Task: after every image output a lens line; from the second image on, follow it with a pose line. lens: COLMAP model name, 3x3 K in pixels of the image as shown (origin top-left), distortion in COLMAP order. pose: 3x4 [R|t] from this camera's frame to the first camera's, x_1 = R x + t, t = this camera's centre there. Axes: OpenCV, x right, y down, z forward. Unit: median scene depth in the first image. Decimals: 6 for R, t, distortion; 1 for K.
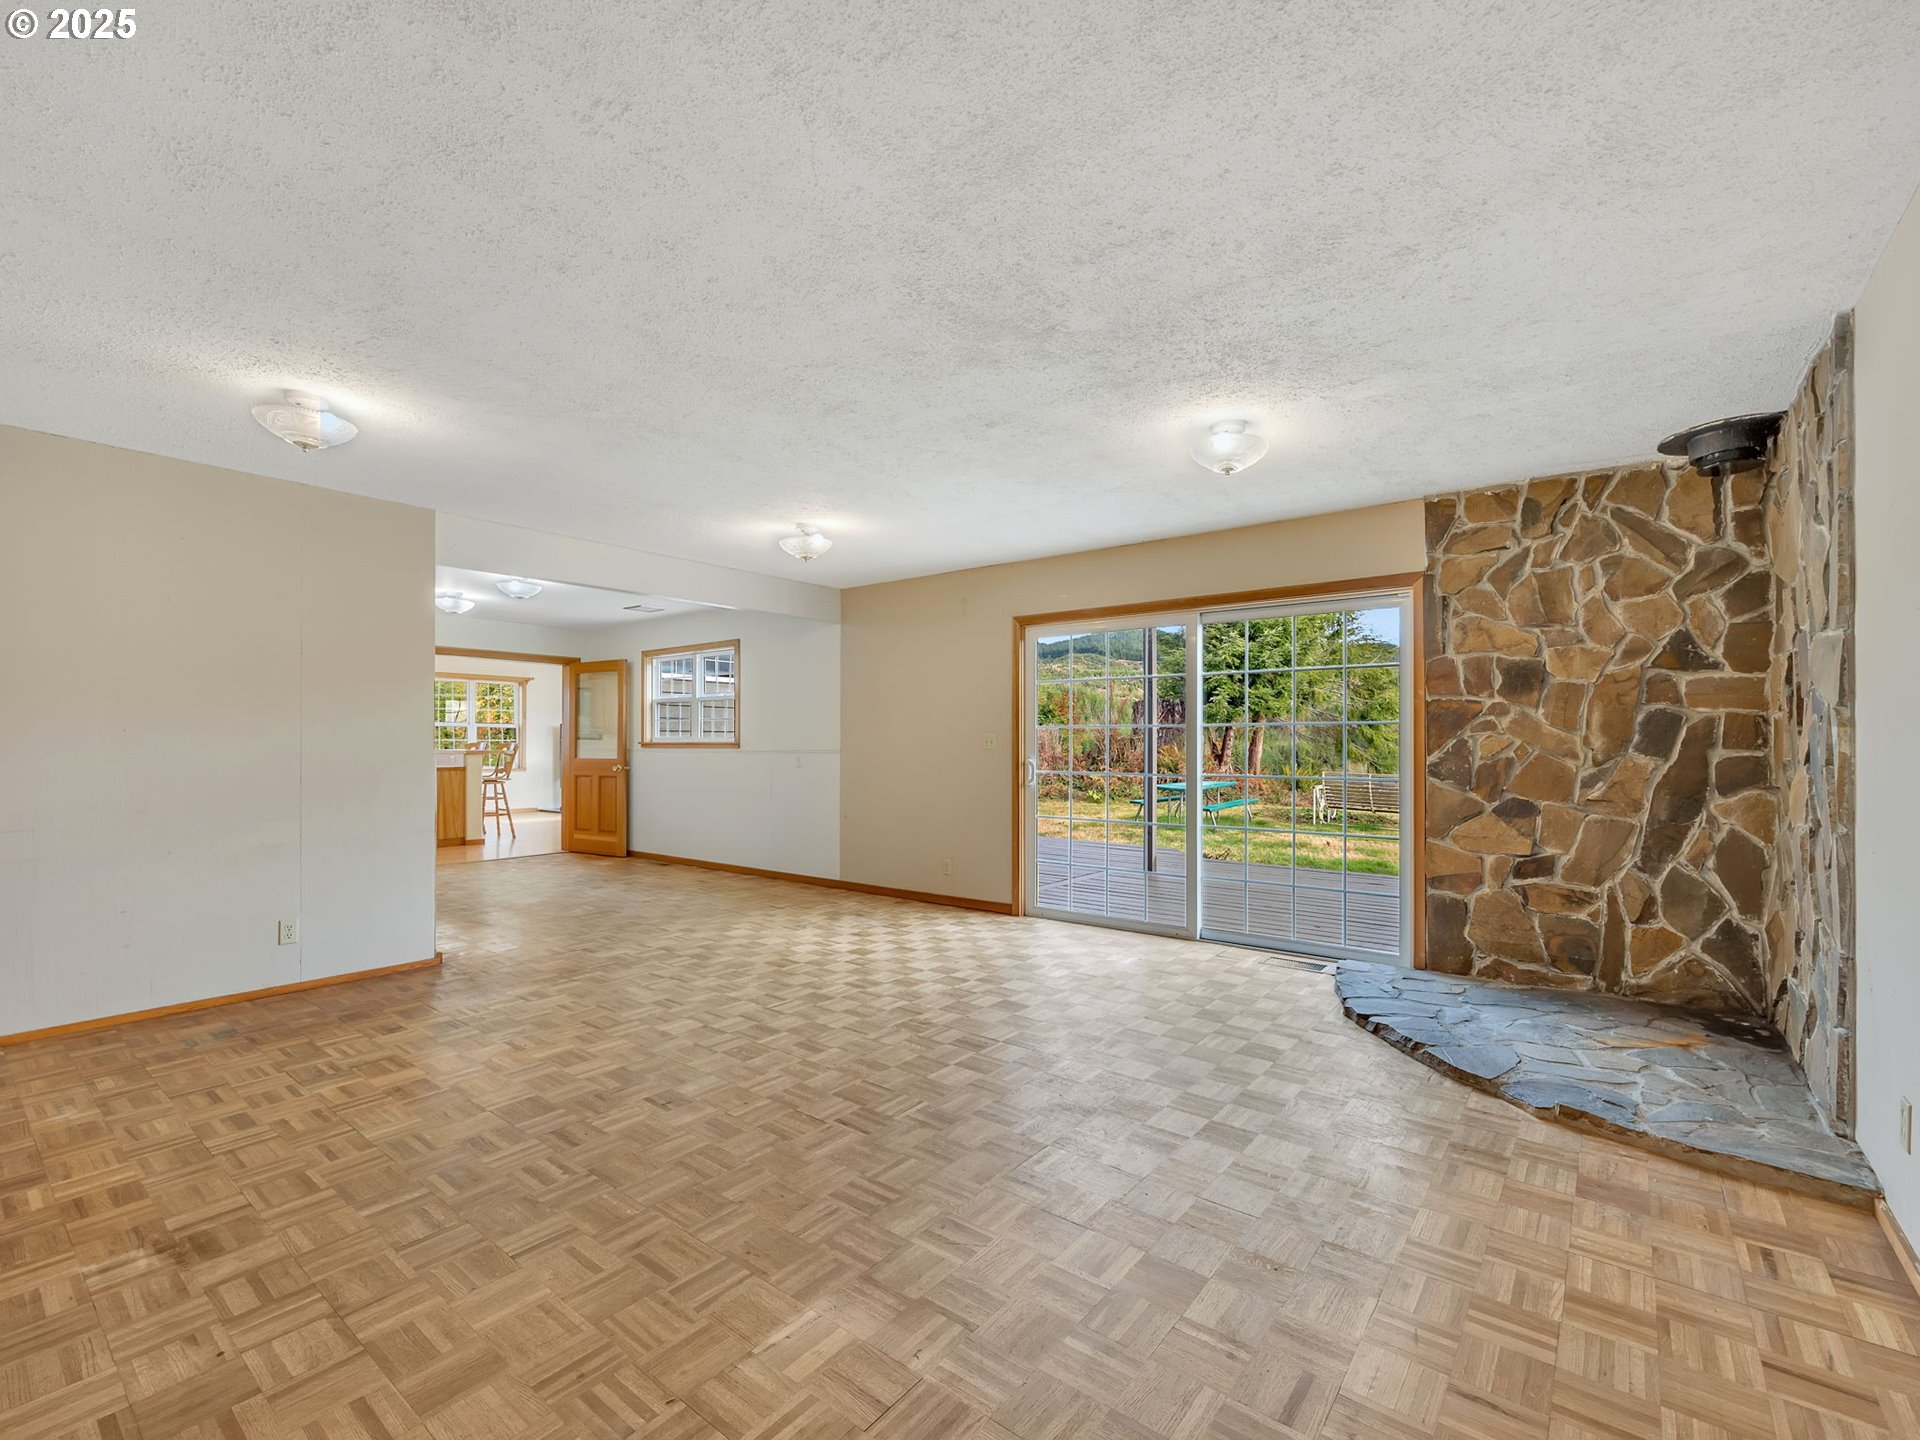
lens RADIAL K [[841.0, 0, 964.7], [0, 841.0, 733.7], [0, 0, 1]] dist [-0.002701, 0.000802]
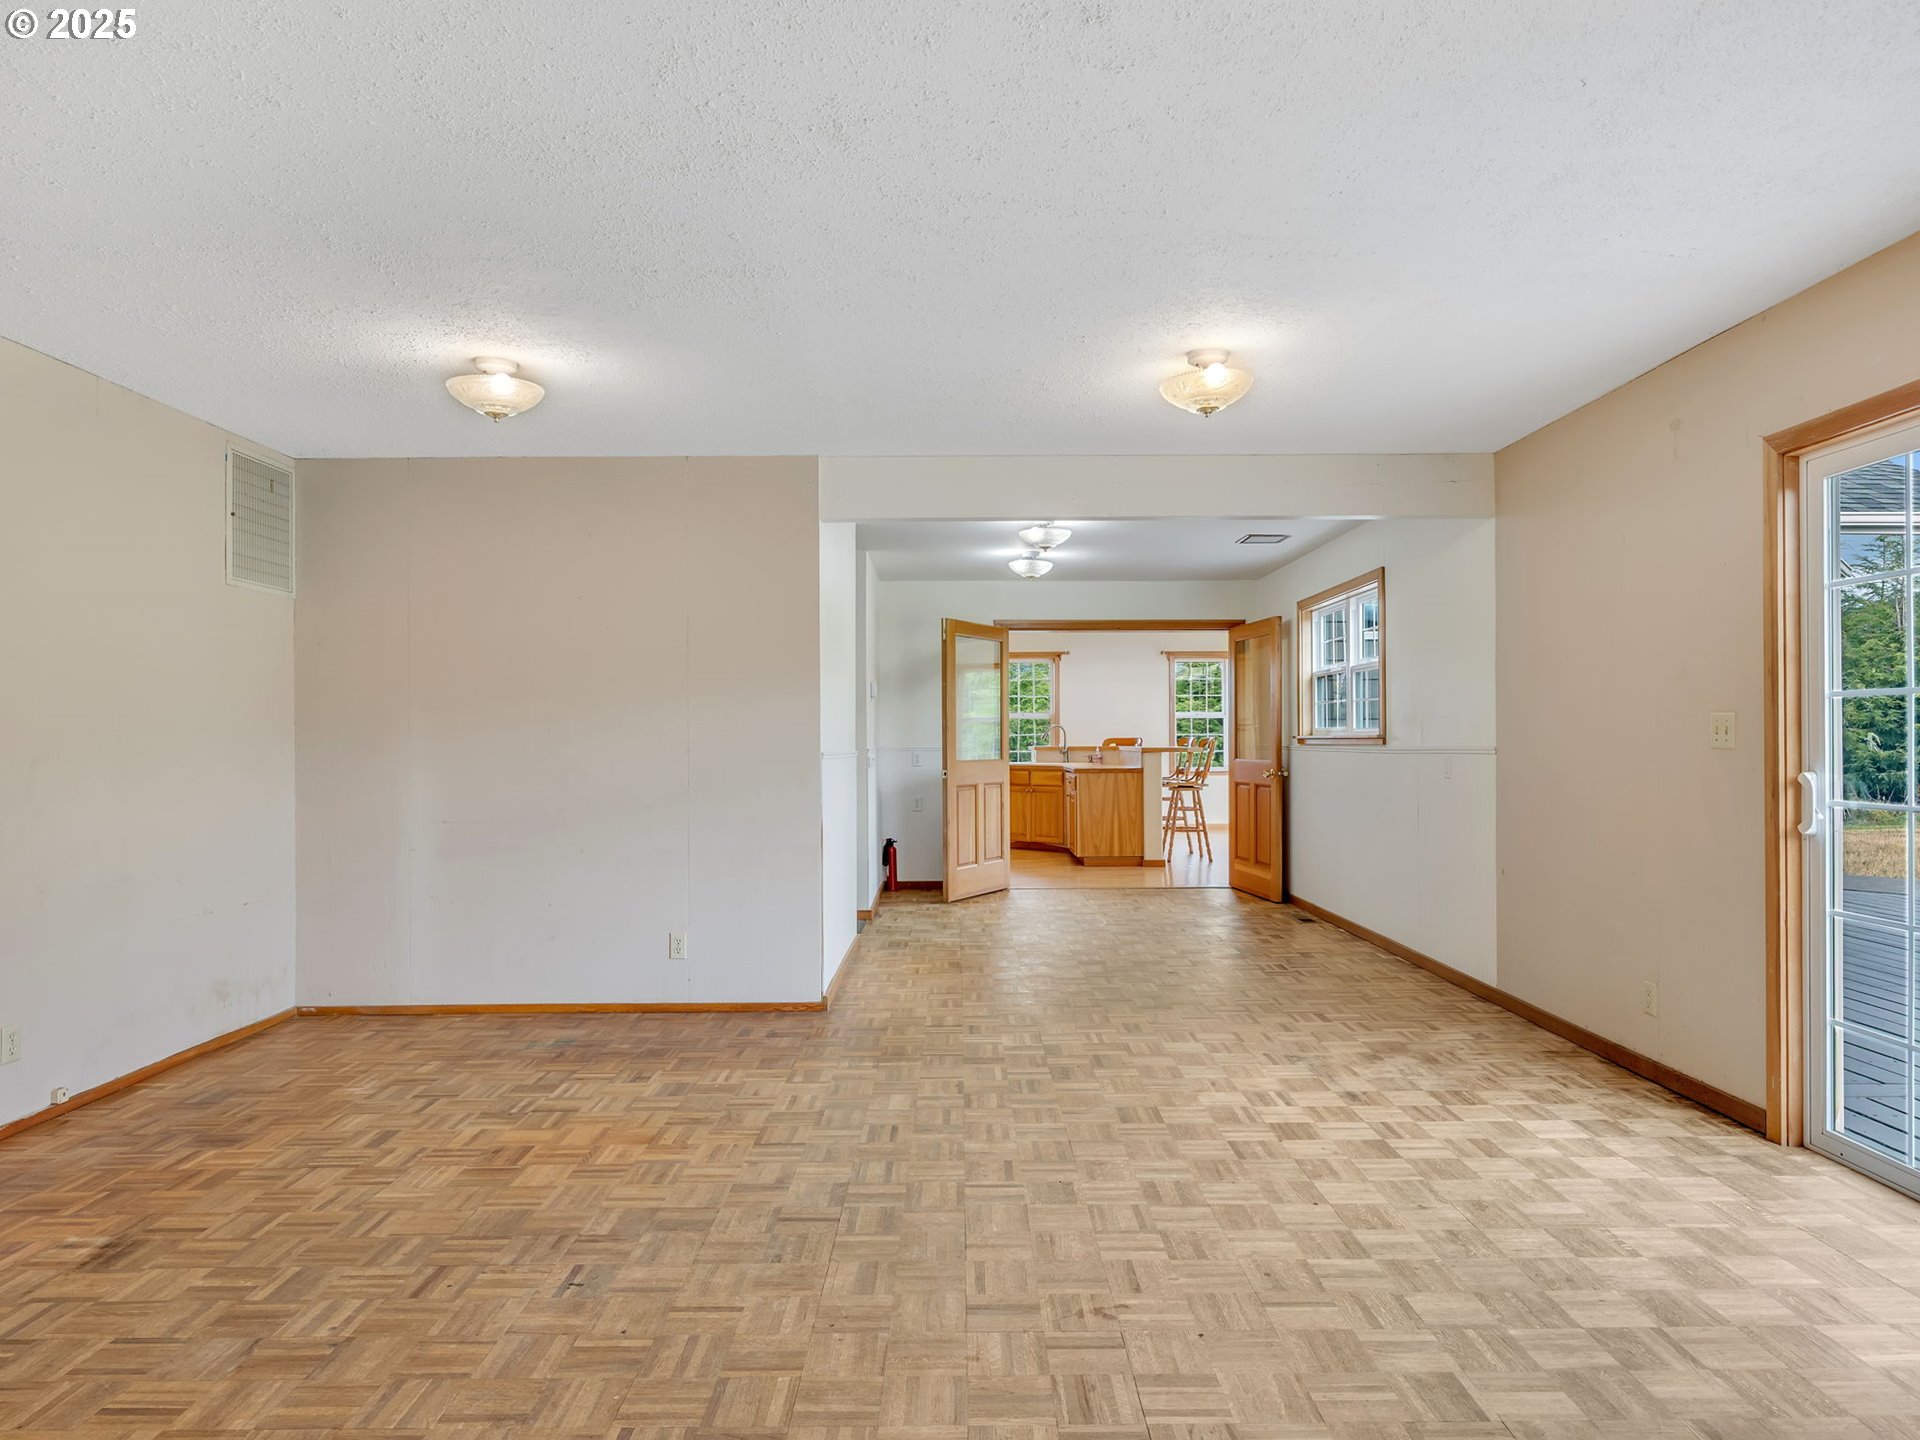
lens RADIAL K [[1147.4, 0, 963.7], [0, 1147.4, 730.8], [0, 0, 1]] dist [-0.003371, 0.001580]
pose [[0.621815, -0.009890, -0.783101, 0.313465], [0.015132, 0.999885, -0.000613, 0.004421], [0.783018, -0.011469, 0.621894, 0.387636]]
